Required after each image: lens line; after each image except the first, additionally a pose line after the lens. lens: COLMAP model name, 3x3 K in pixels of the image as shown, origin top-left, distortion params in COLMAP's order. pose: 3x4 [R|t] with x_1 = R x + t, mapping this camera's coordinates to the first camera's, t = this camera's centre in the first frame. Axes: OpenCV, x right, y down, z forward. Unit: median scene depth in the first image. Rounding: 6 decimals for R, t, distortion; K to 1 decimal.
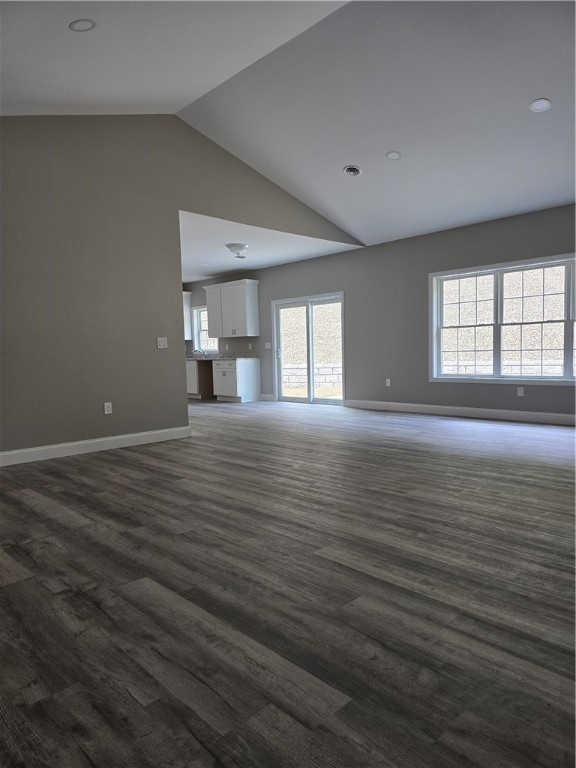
lens RADIAL K [[517.8, 0, 282.7], [0, 517.8, 380.7], [0, 0, 1]] dist [0.071301, -0.064632]
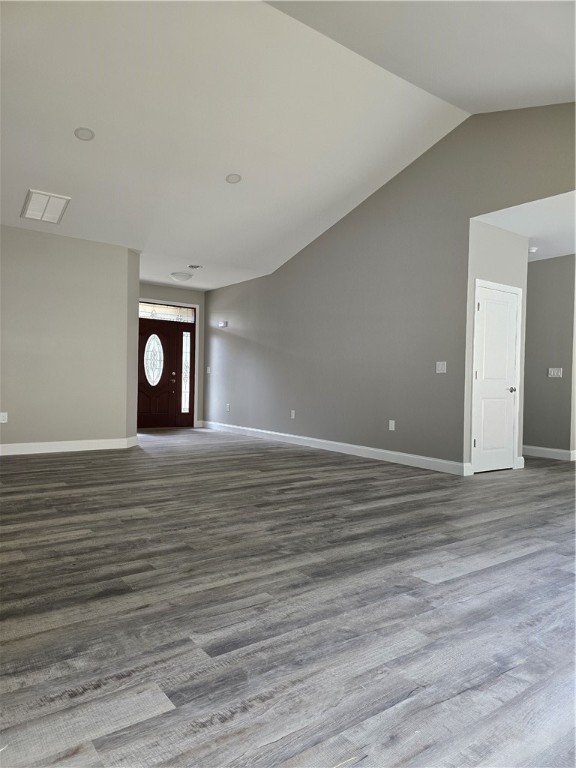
lens RADIAL K [[517.8, 0, 284.9], [0, 517.8, 387.3], [0, 0, 1]] dist [0.071301, -0.064632]
pose [[-0.130006, 0.042569, -0.990599, 0.509448], [-0.074239, 0.995856, 0.052538, -0.039369], [0.988730, 0.080371, -0.126307, 0.557733]]
